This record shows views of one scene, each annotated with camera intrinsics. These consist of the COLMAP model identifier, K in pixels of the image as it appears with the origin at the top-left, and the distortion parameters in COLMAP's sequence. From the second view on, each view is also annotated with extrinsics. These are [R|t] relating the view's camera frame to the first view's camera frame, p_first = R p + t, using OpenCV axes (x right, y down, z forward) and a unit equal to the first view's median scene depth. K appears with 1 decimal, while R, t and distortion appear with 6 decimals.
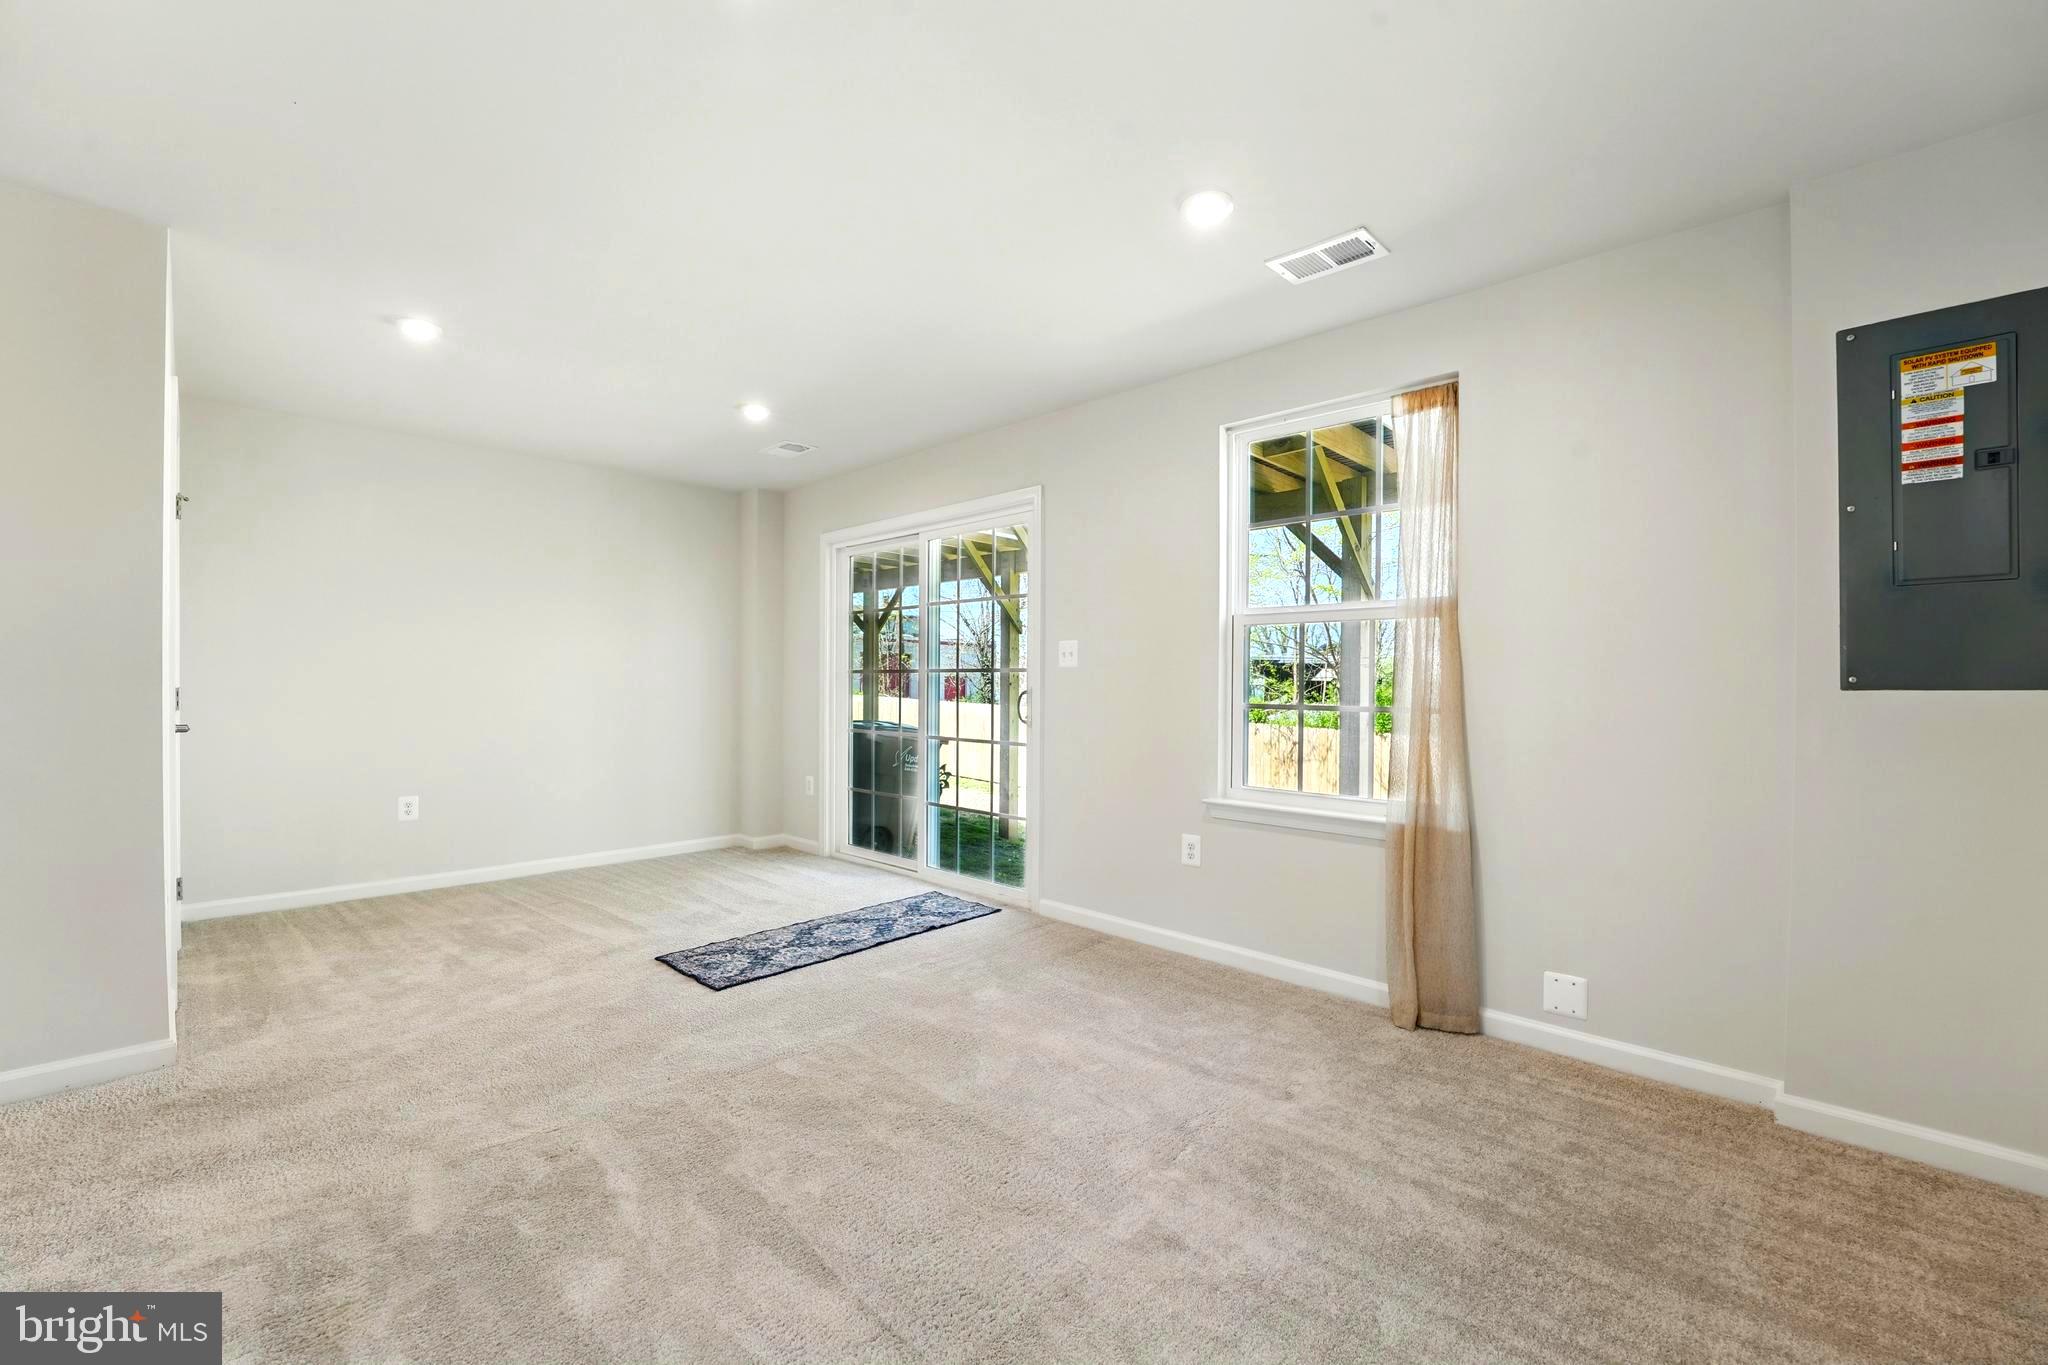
lens RADIAL K [[854.7, 0, 1030.6], [0, 854.7, 686.5], [0, 0, 1]] dist [-0.028149, 0.002820]
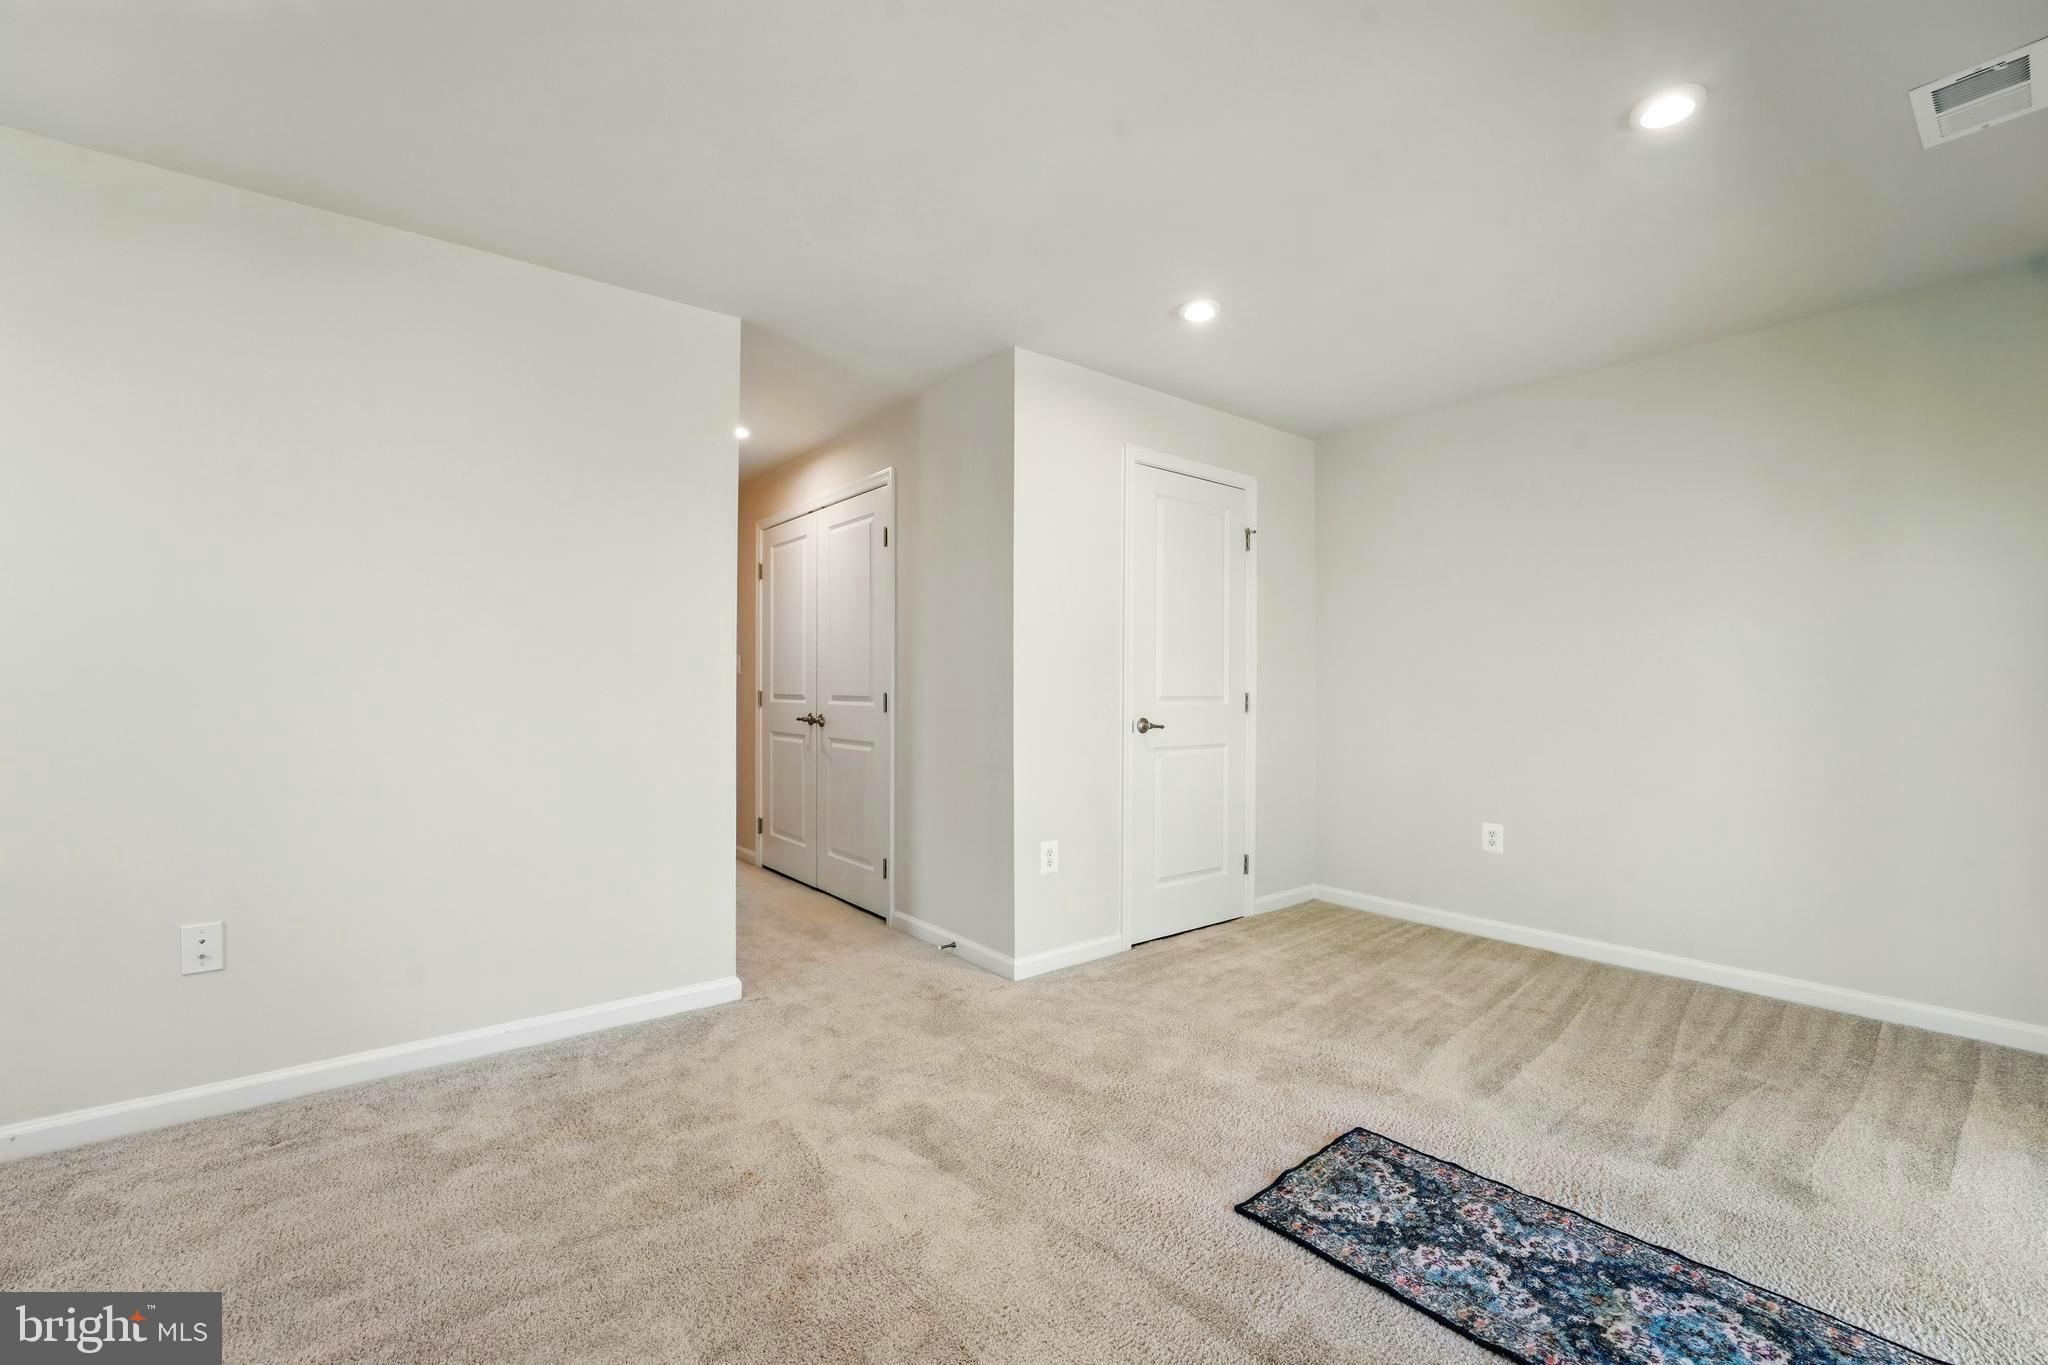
lens RADIAL K [[854.7, 0, 1032.9], [0, 854.7, 690.8], [0, 0, 1]] dist [-0.028149, 0.002820]
pose [[-0.143082, -0.006781, -0.989688, 0.202548], [-0.003755, 0.999973, -0.006309, 0.006724], [0.989704, 0.002814, -0.143103, 0.849955]]
